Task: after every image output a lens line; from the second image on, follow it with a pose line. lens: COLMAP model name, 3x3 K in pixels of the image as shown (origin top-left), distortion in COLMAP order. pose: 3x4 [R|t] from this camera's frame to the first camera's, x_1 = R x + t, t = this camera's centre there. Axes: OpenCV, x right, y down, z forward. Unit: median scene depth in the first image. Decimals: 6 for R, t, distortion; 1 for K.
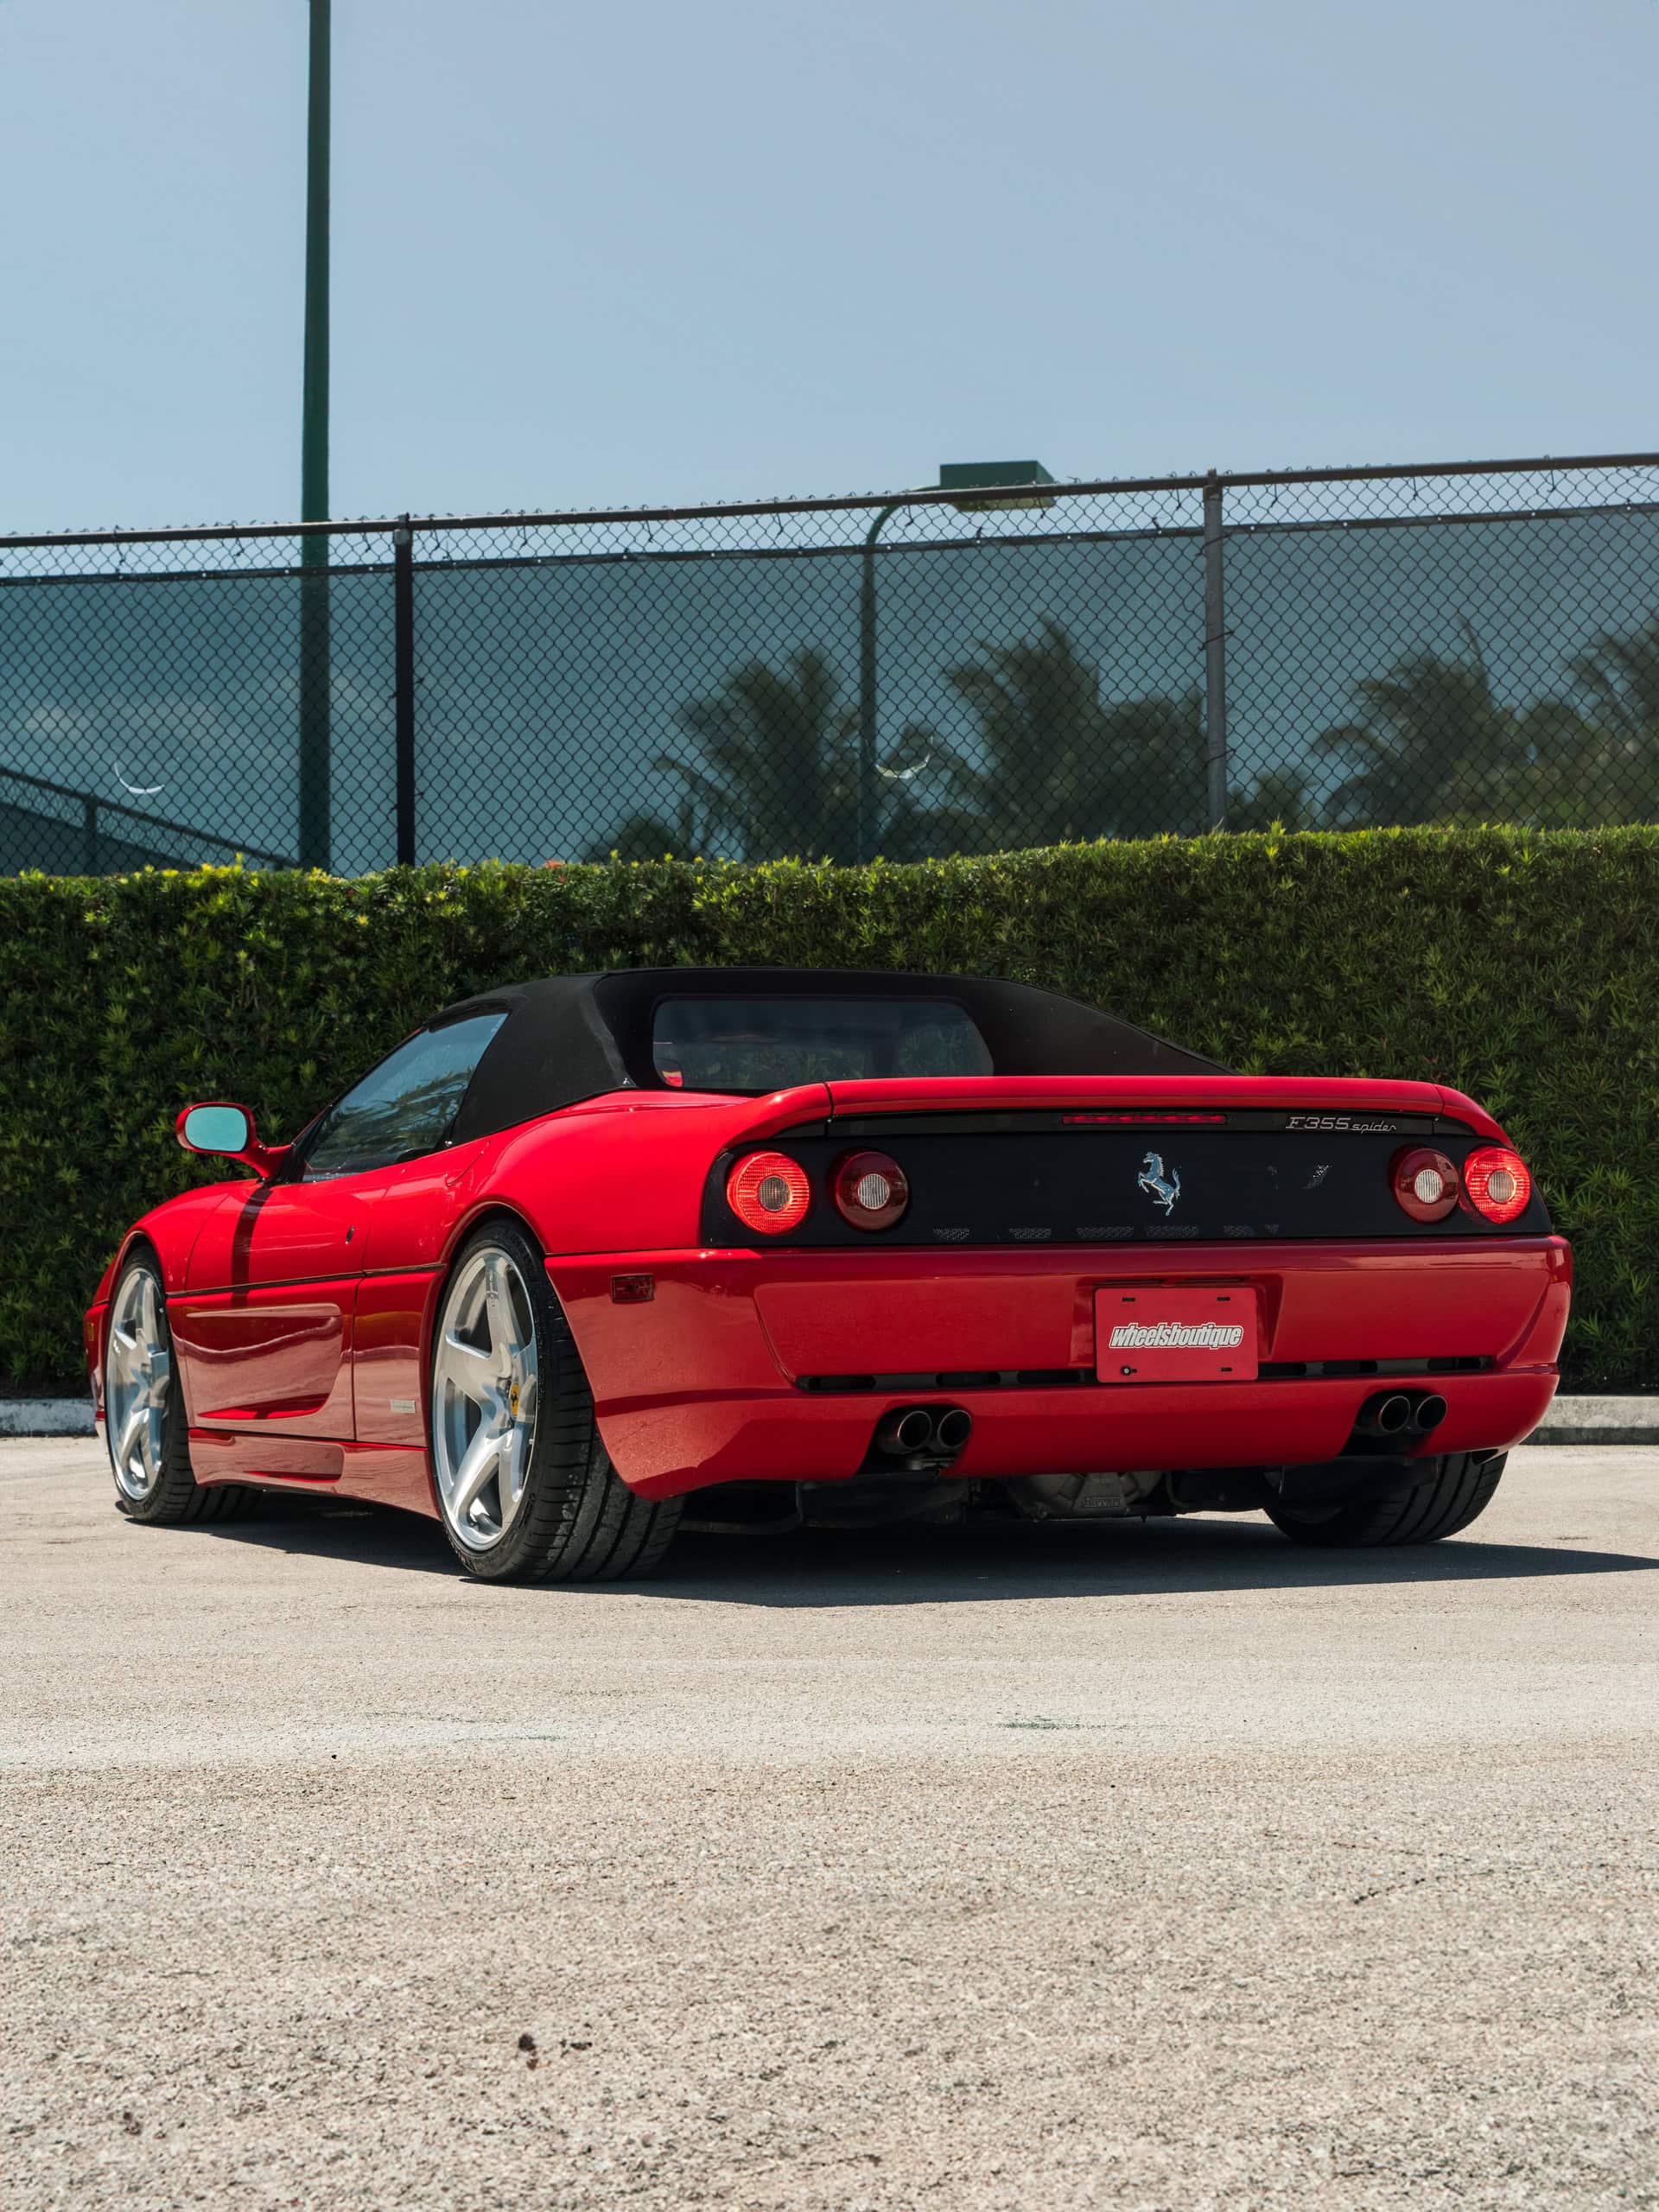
lens RADIAL K [[4215.1, 0, 829.5], [0, 4215.1, 1106.0], [0, 0, 1]] dist [0.009500, -0.321199]
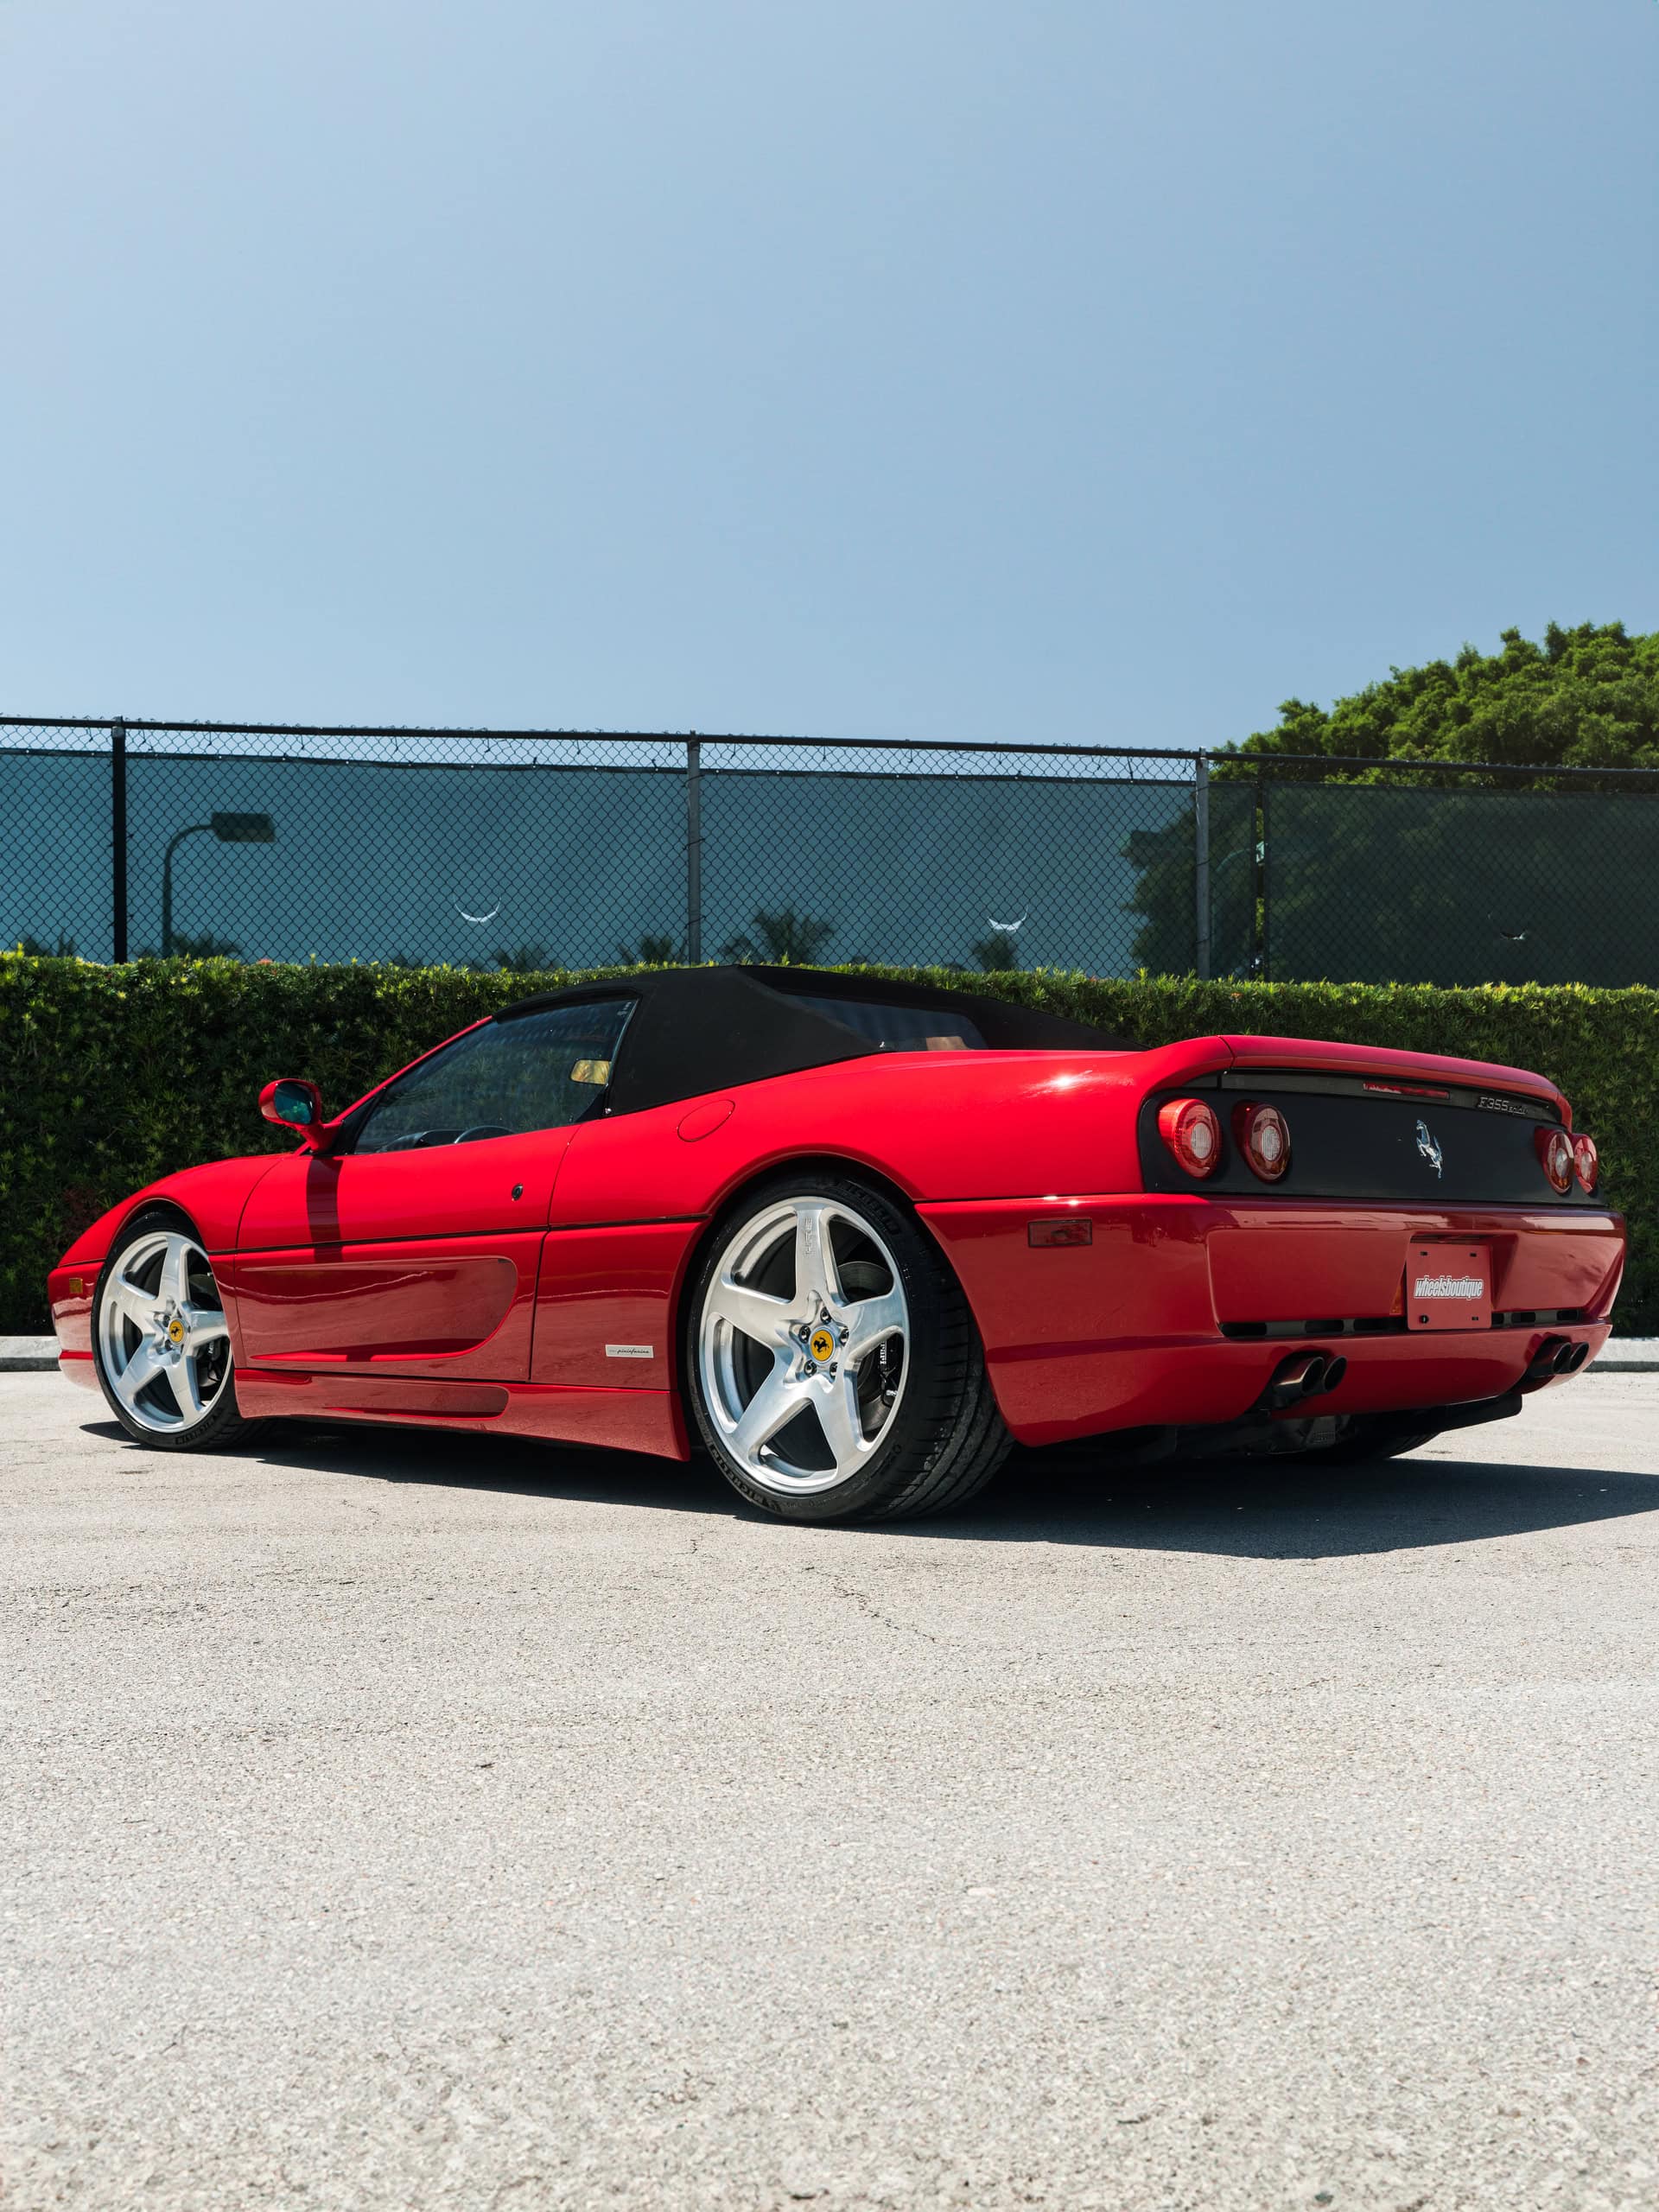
lens RADIAL K [[2146.3, 0, 826.4], [0, 2146.3, 1302.2], [0, 0, 1]] dist [-0.016391, -0.008051]
pose [[0.943190, 0.005574, 0.332206, -0.125190], [-0.022887, 0.998574, 0.048224, 0.017196], [-0.331463, -0.053088, 0.941973, 0.256857]]
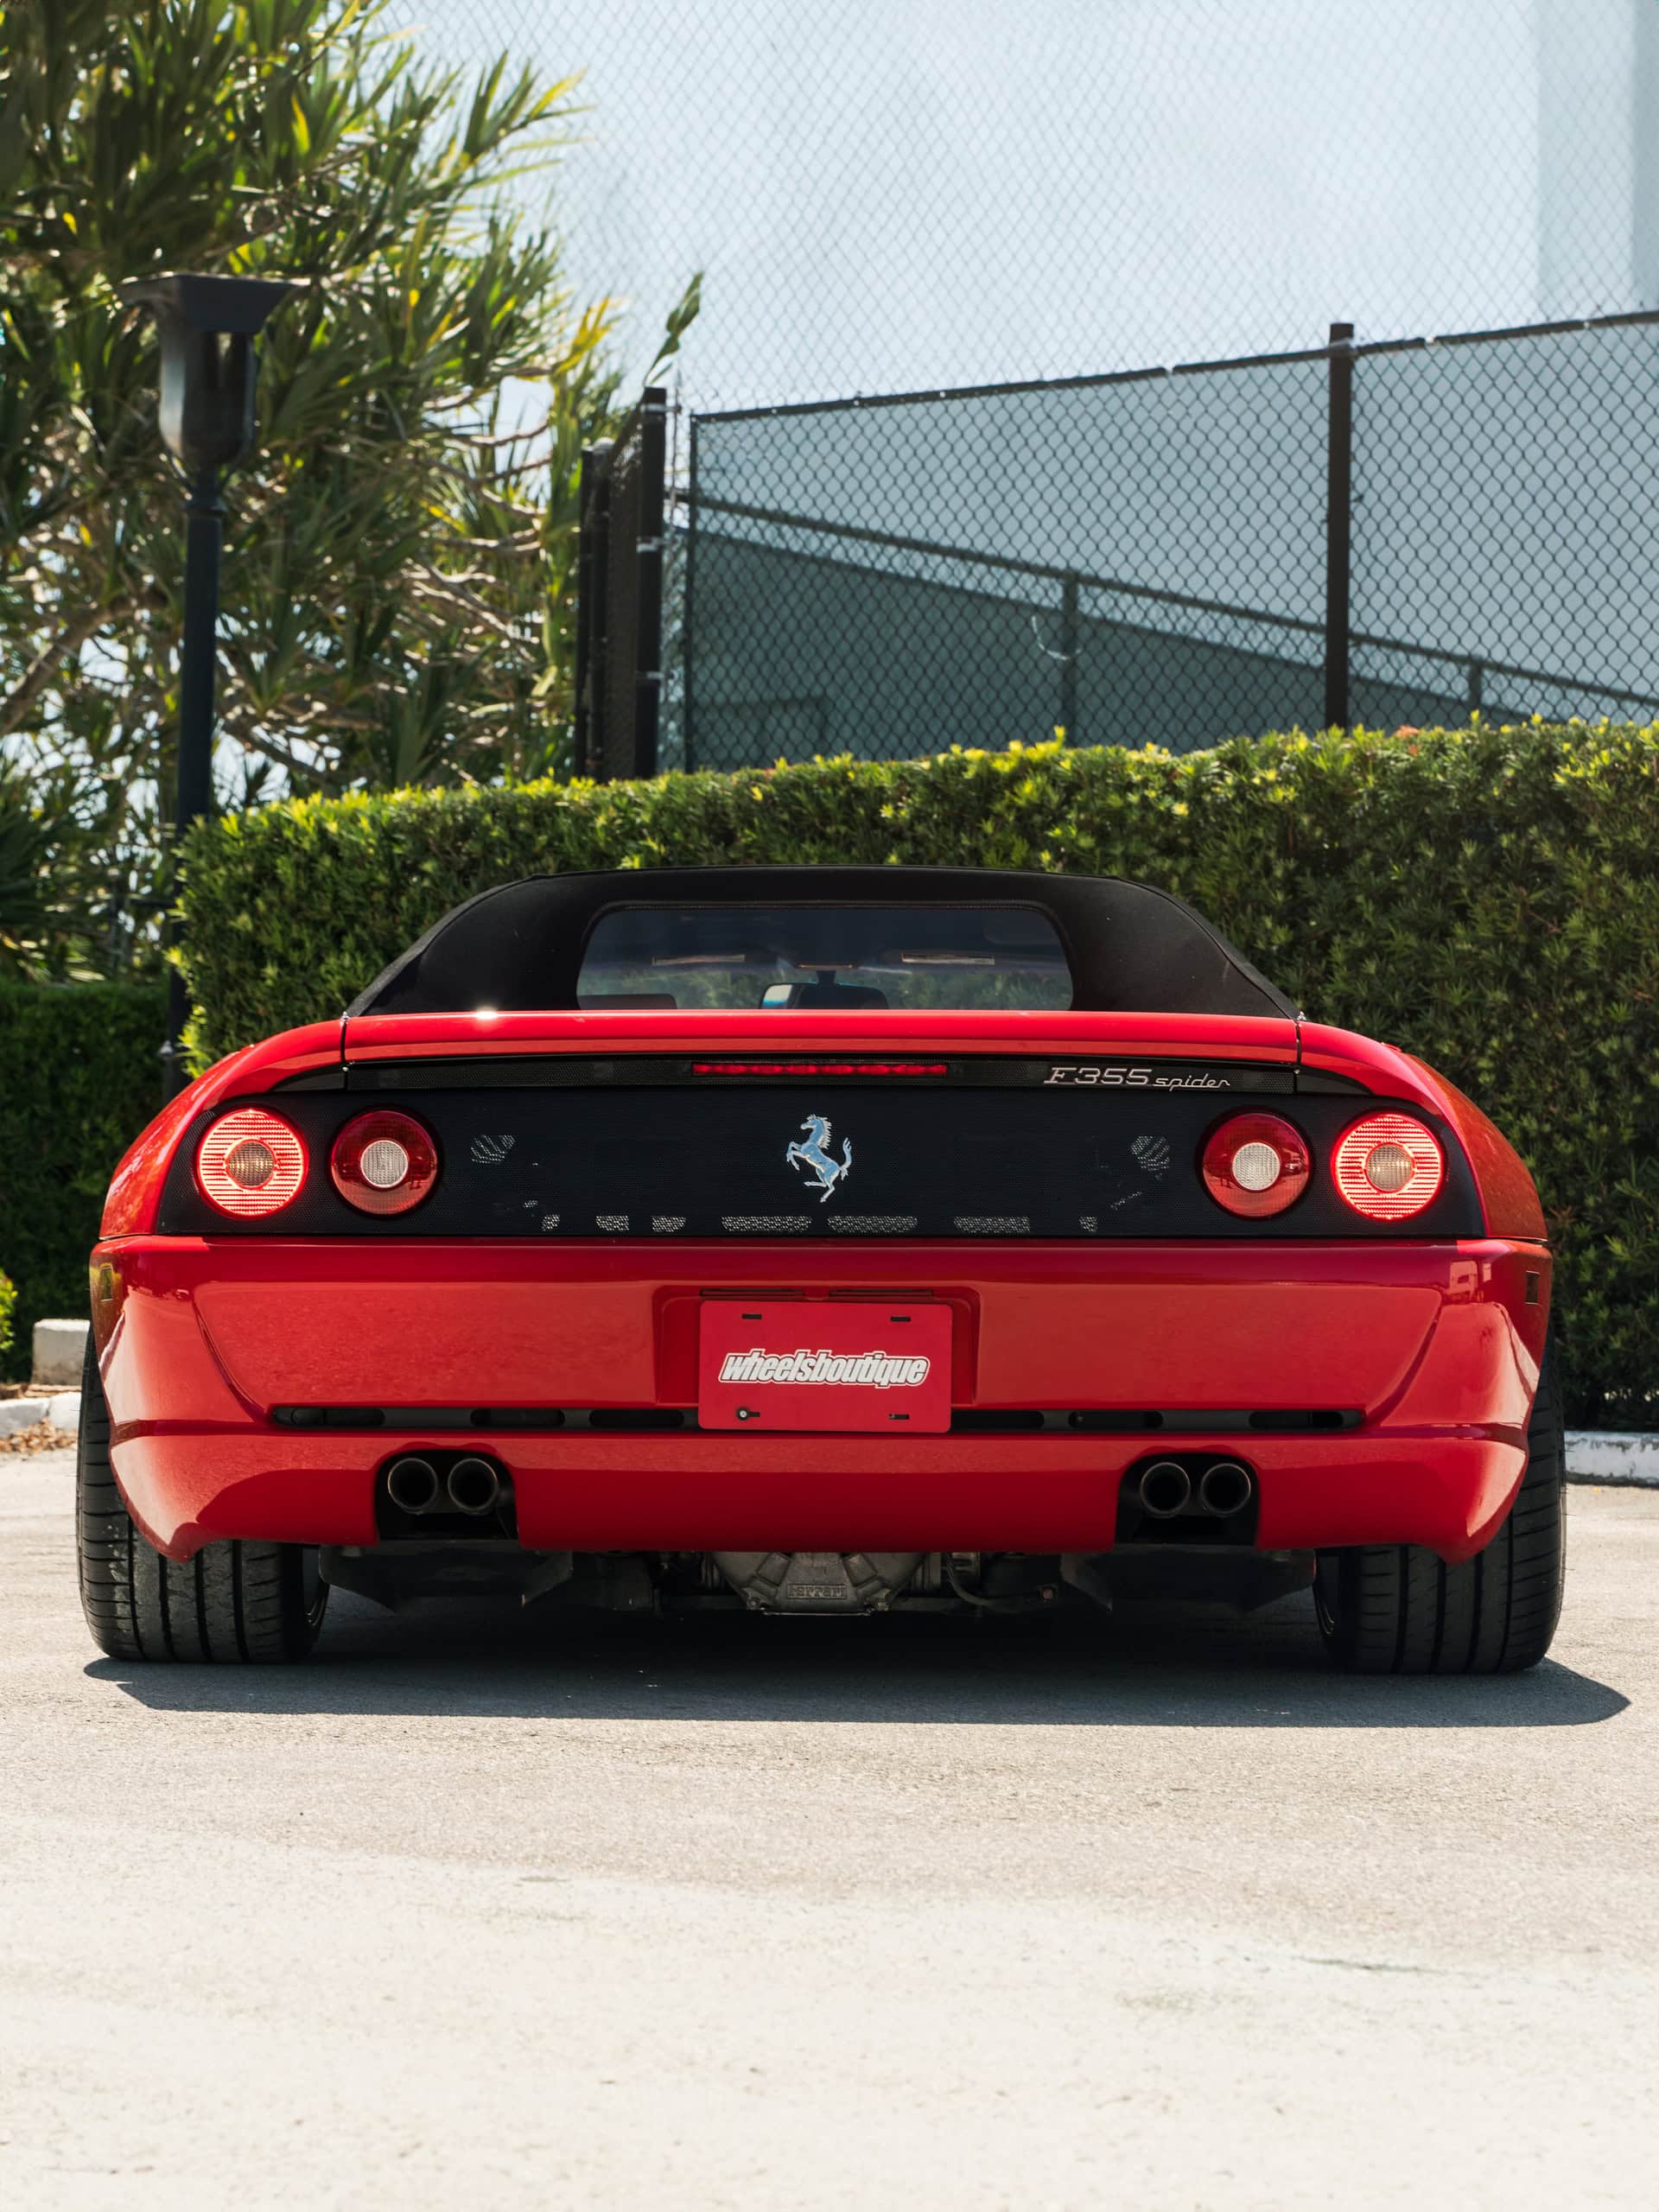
lens RADIAL K [[5192.7, 0, 829.5], [0, 5192.7, 1106.0], [0, 0, 1]] dist [0.092335, -0.120686]
pose [[0.902360, 0.007658, -0.430916, 0.245214], [-0.002566, 0.999920, 0.012398, -0.000877], [0.430976, -0.010082, 0.902307, 0.102029]]
